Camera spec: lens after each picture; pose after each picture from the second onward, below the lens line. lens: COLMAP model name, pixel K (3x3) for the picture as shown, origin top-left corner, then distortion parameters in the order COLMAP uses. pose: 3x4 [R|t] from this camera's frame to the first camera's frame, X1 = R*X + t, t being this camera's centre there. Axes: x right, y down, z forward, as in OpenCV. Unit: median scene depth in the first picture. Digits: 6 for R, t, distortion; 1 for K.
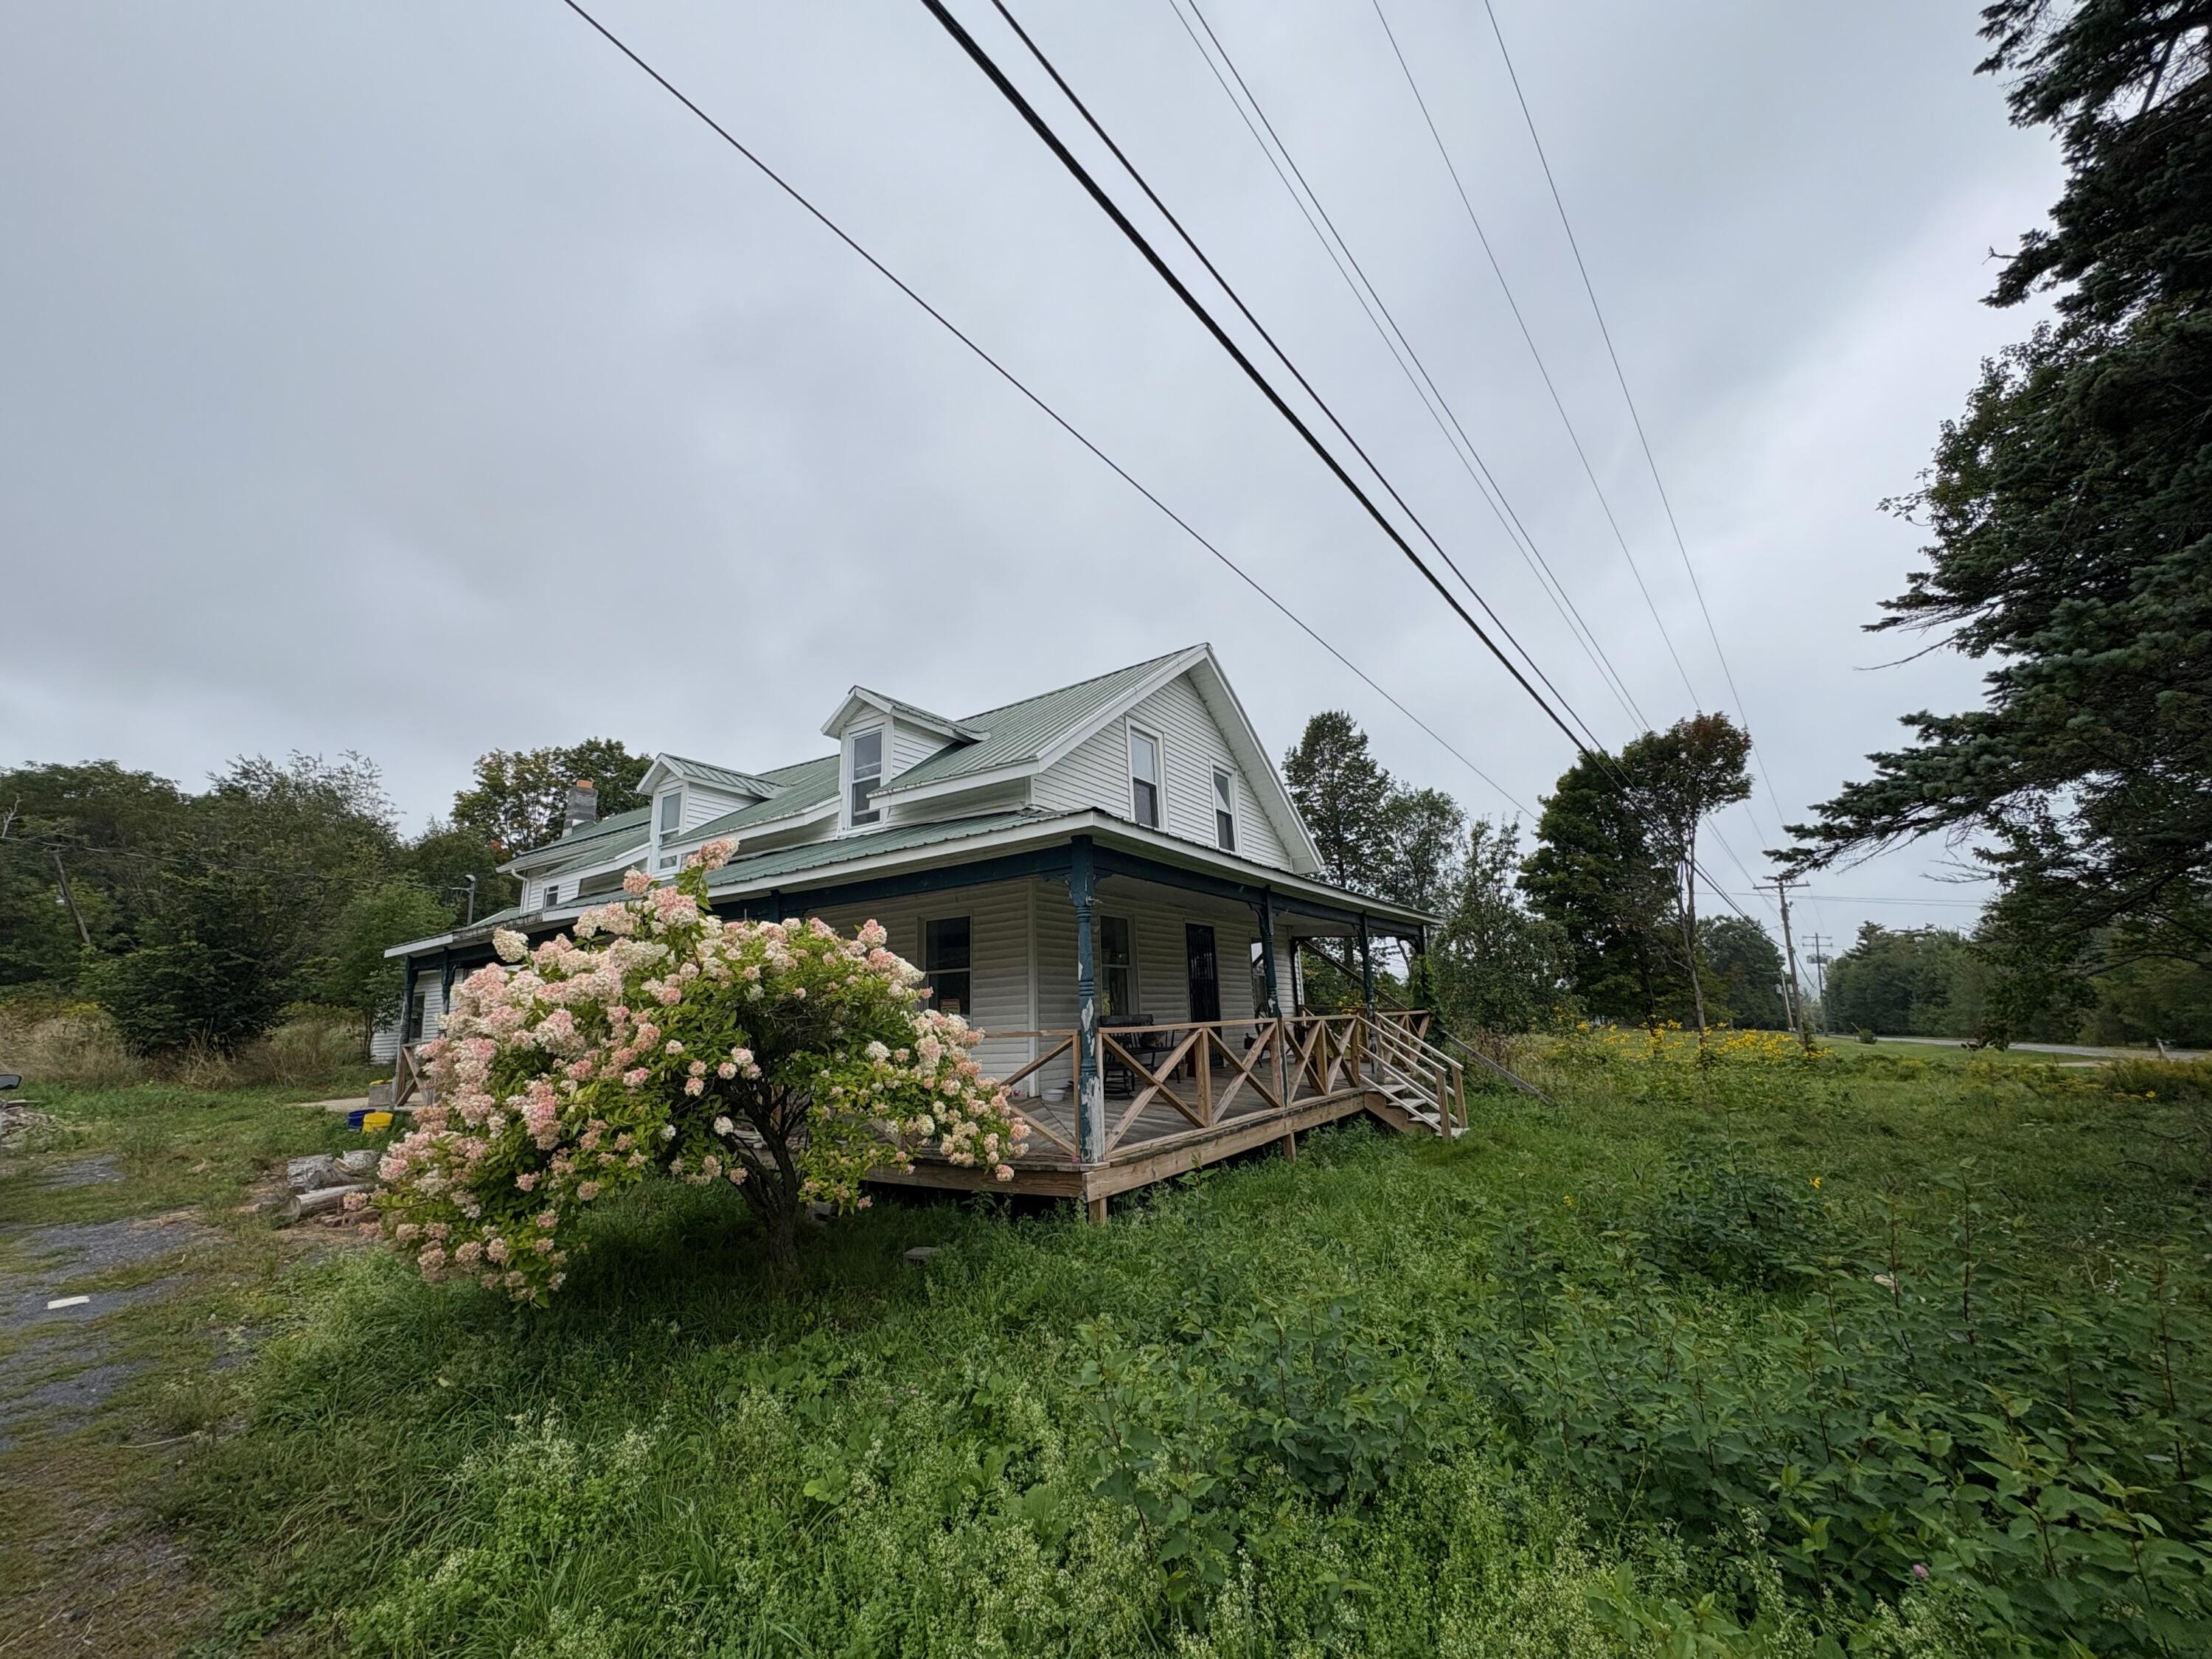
lens RADIAL K [[883.1, 0, 1107.5], [0, 883.1, 821.9], [0, 0, 1]] dist [-0.001124, -0.000313]
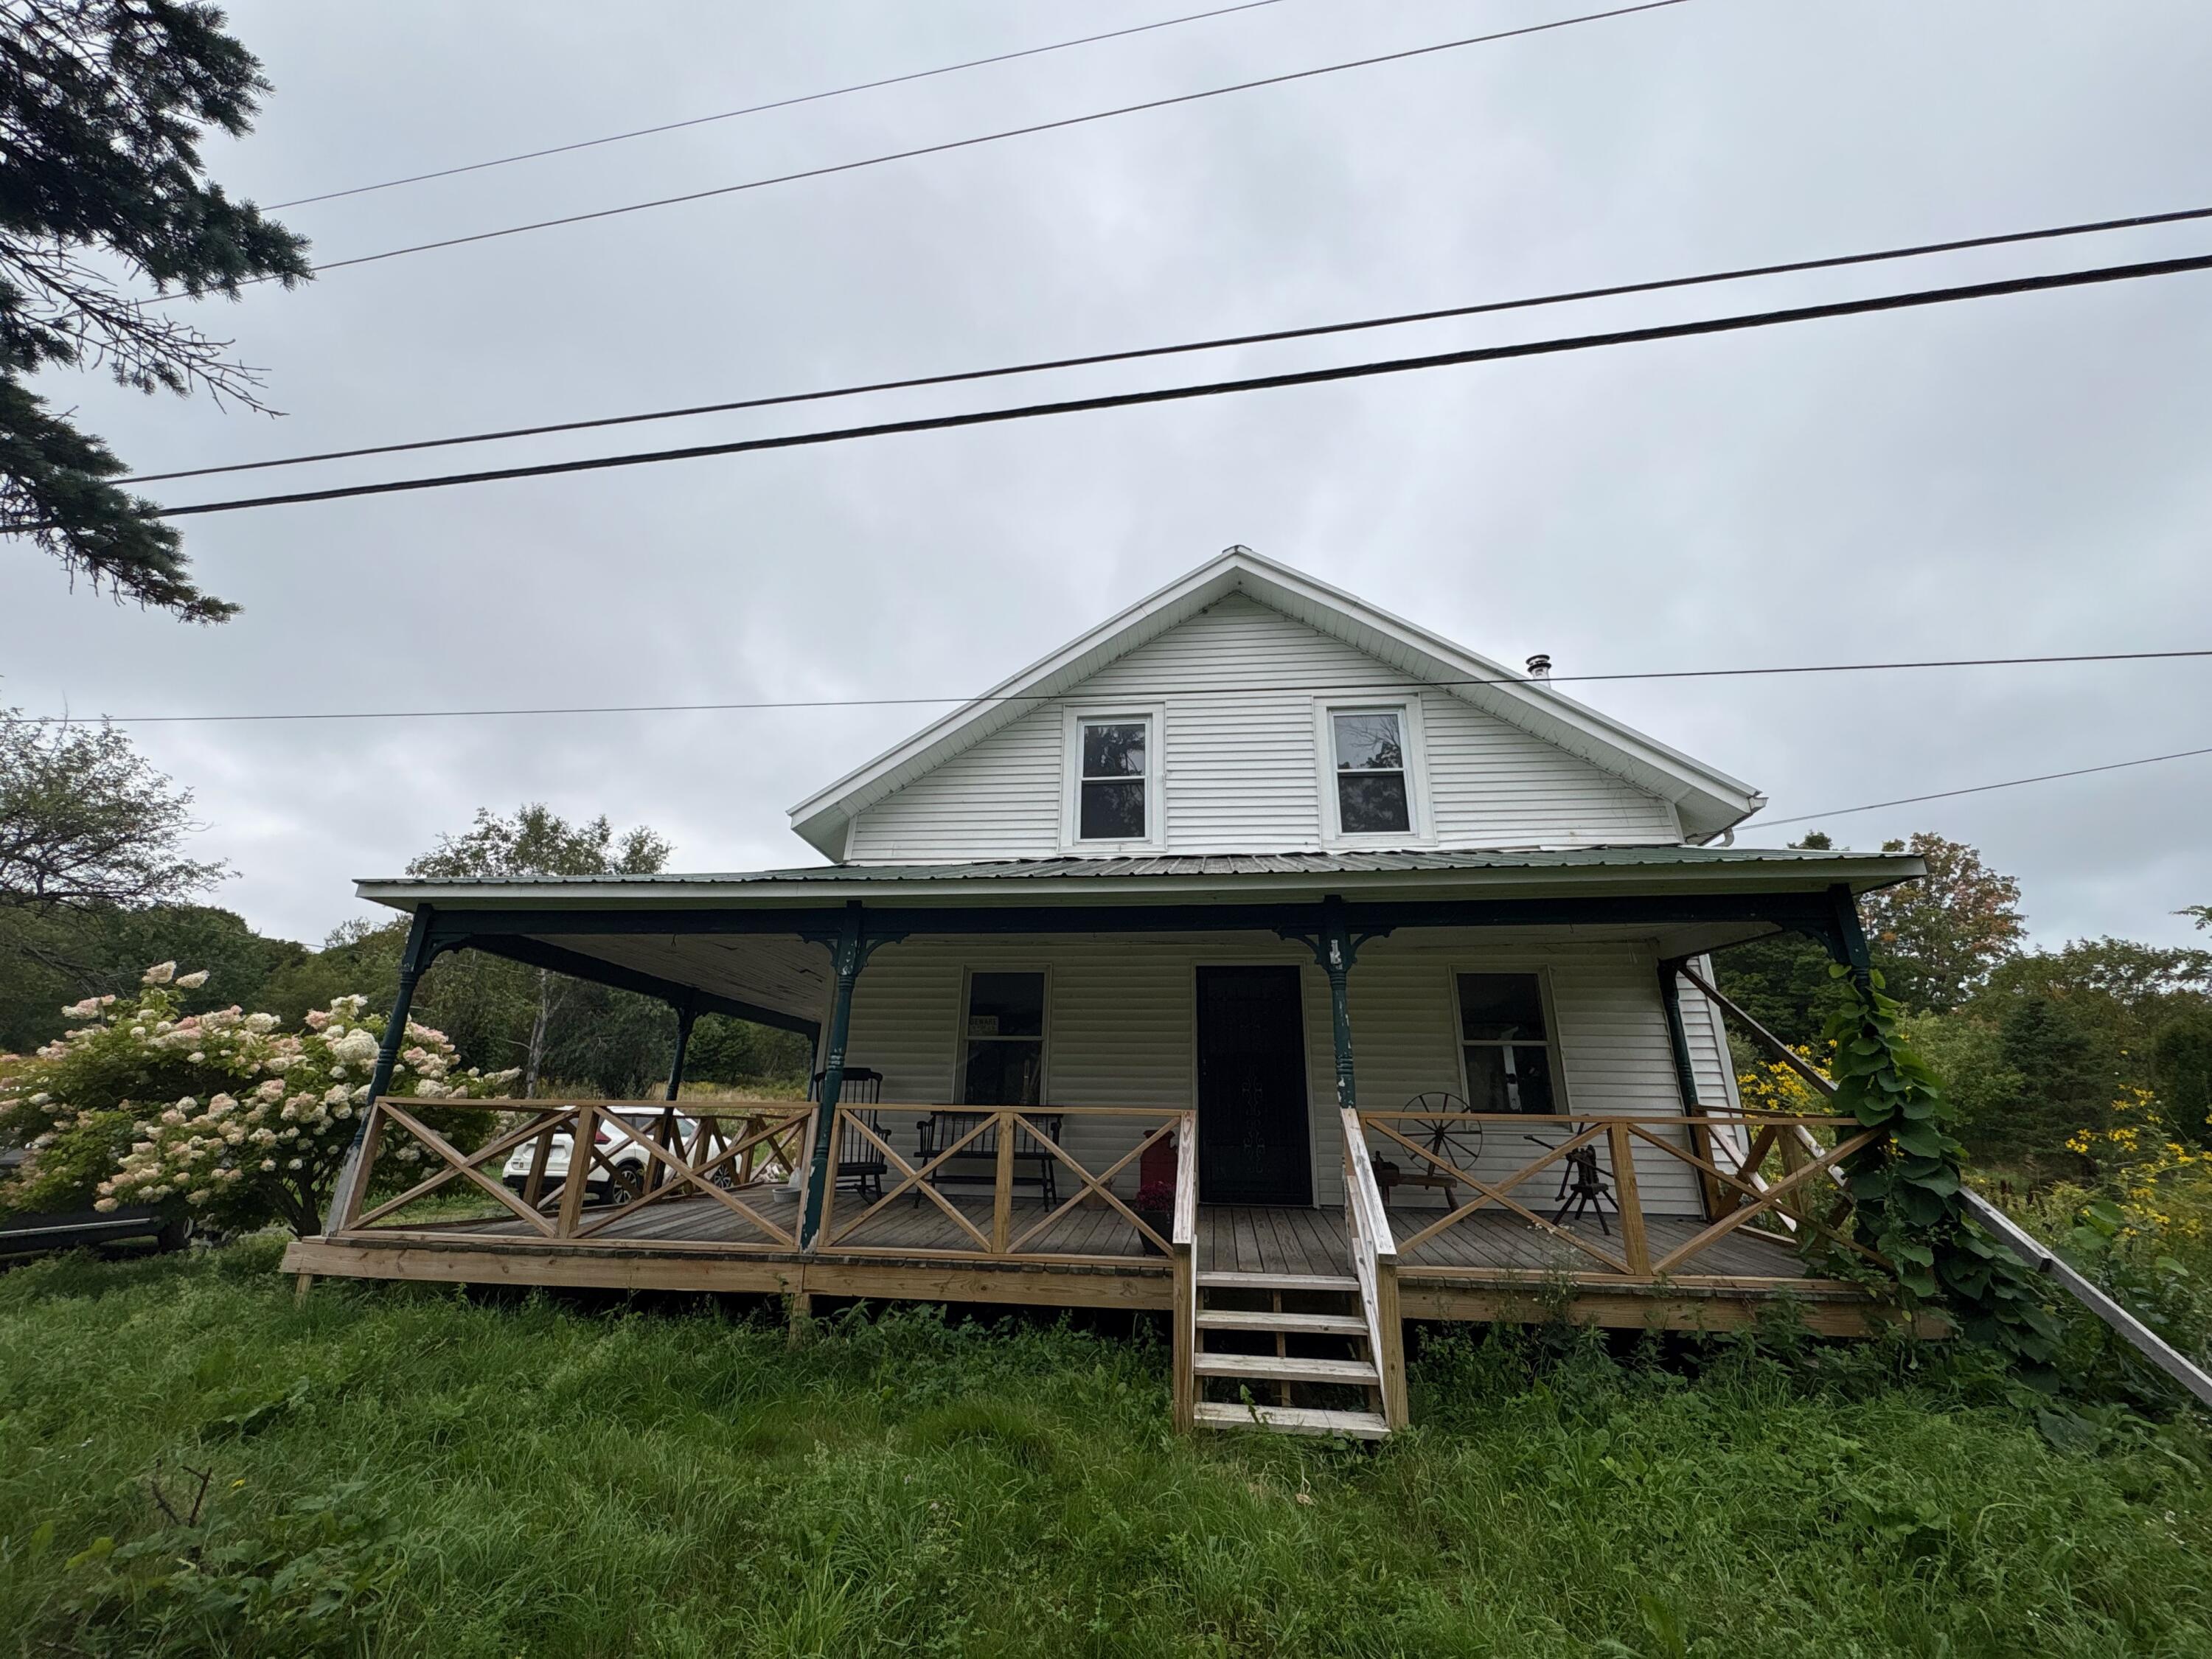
lens RADIAL K [[876.7, 0, 1095.2], [0, 876.7, 829.7], [0, 0, 1]] dist [-0.000184, -0.000139]
pose [[0.444778, -0.254727, -0.858654, 0.742518], [0.159707, 0.965895, -0.203814, 0.160280], [0.881287, -0.046481, 0.470290, 0.737887]]
